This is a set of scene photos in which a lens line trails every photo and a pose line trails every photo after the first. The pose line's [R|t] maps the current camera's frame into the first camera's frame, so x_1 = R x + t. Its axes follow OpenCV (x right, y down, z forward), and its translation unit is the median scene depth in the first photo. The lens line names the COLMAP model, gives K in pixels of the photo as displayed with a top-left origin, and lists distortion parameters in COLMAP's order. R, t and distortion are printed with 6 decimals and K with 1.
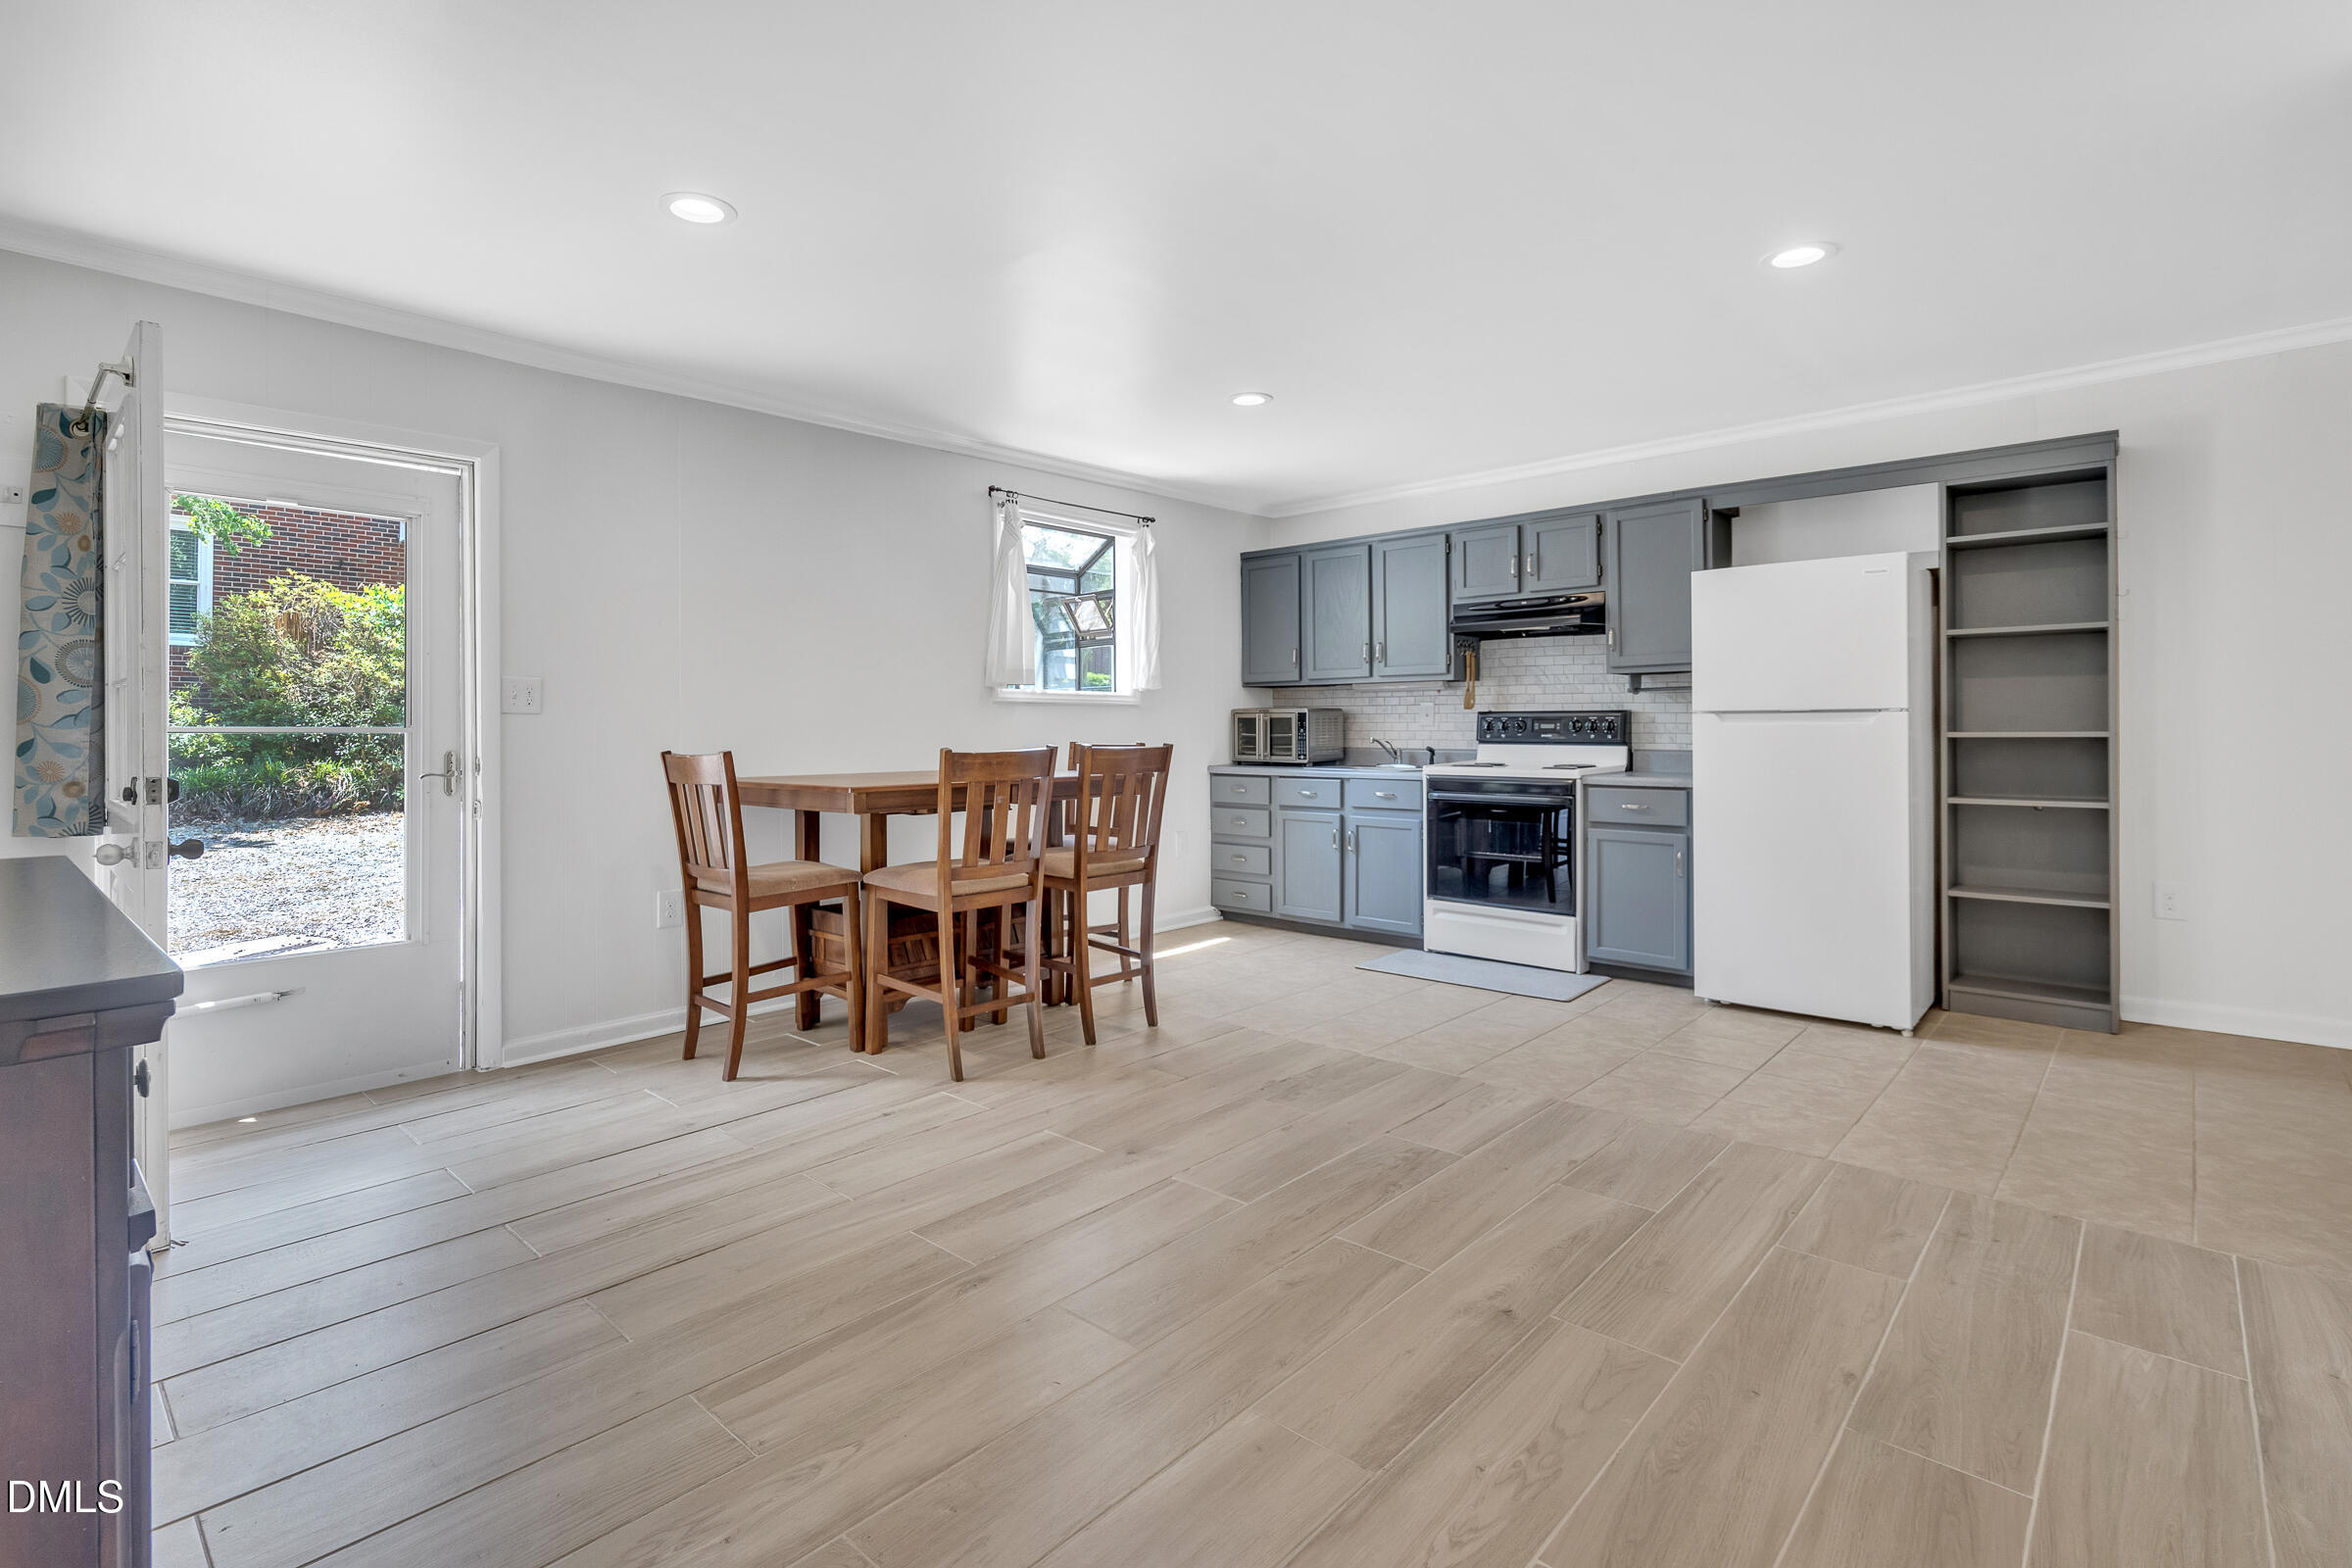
lens RADIAL K [[1102.4, 0, 1148.7], [0, 1102.4, 726.1], [0, 0, 1]] dist [-0.001609, -0.000152]
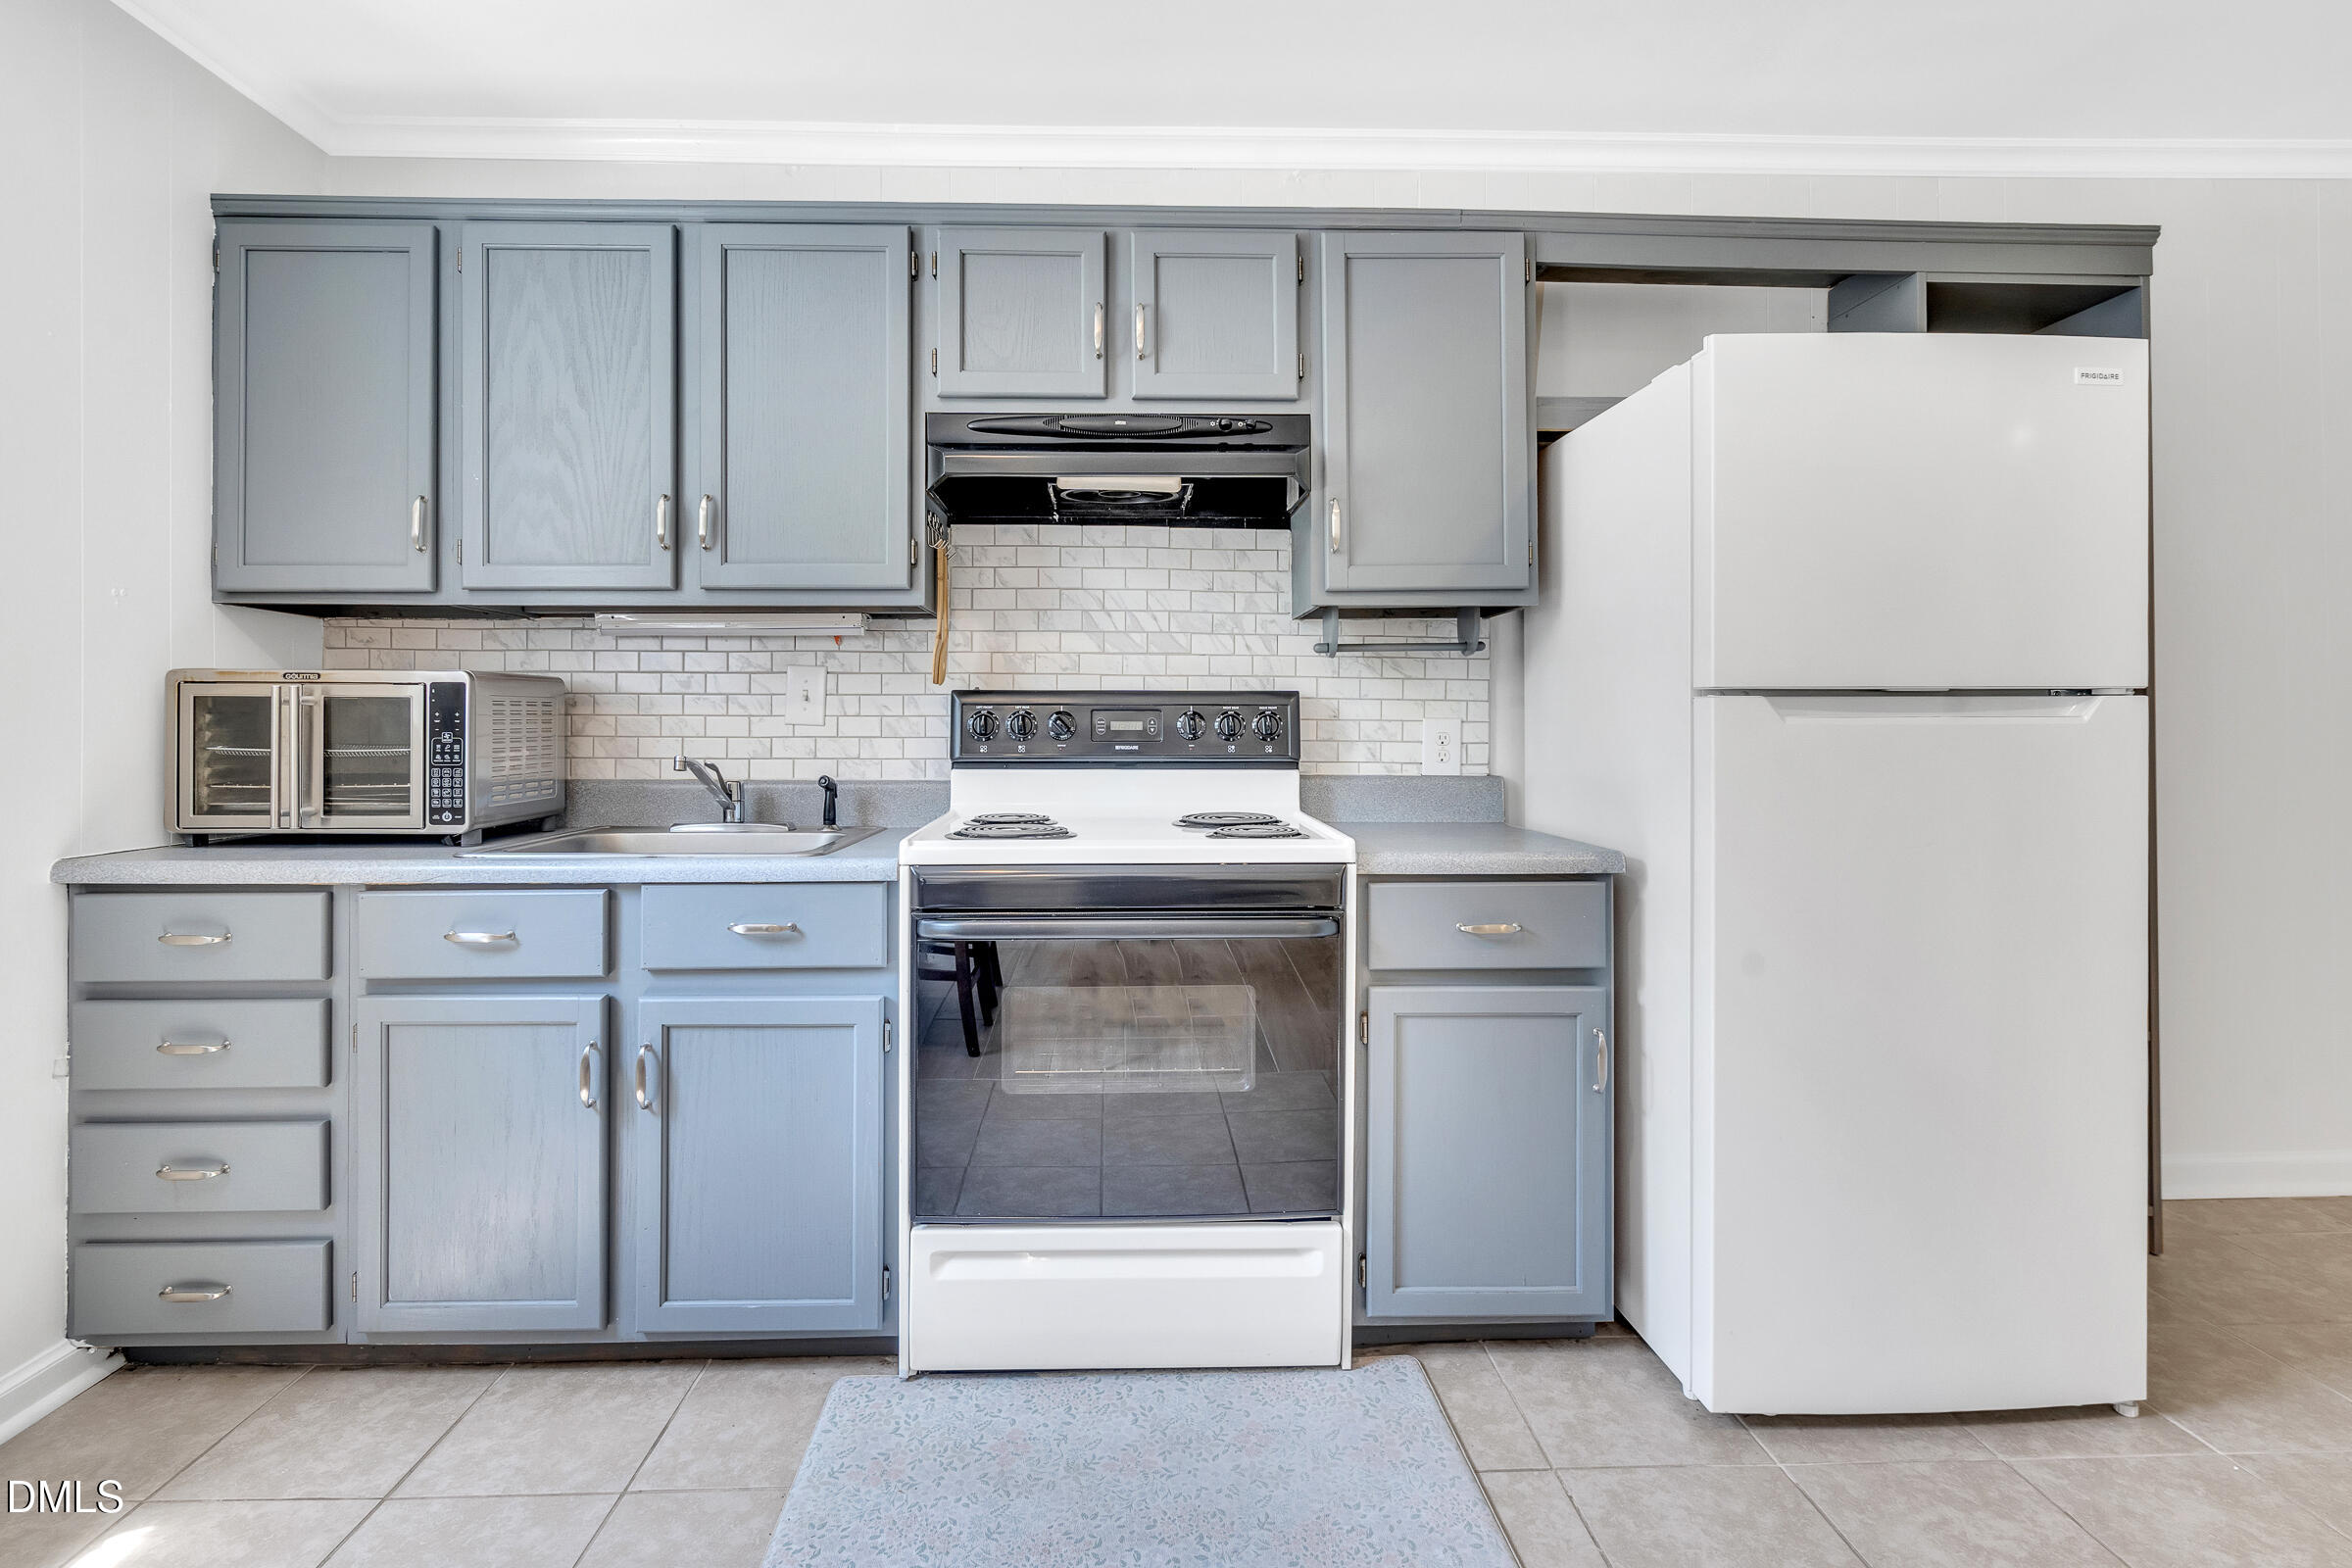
lens RADIAL K [[1102.4, 0, 1154.0], [0, 1102.4, 724.0], [0, 0, 1]] dist [-0.001609, -0.000152]
pose [[0.704876, 0.004635, 0.709315, 0.058577], [-0.002905, 0.999989, -0.003647, 0.000855], [-0.709325, 0.000510, 0.704882, 0.668794]]
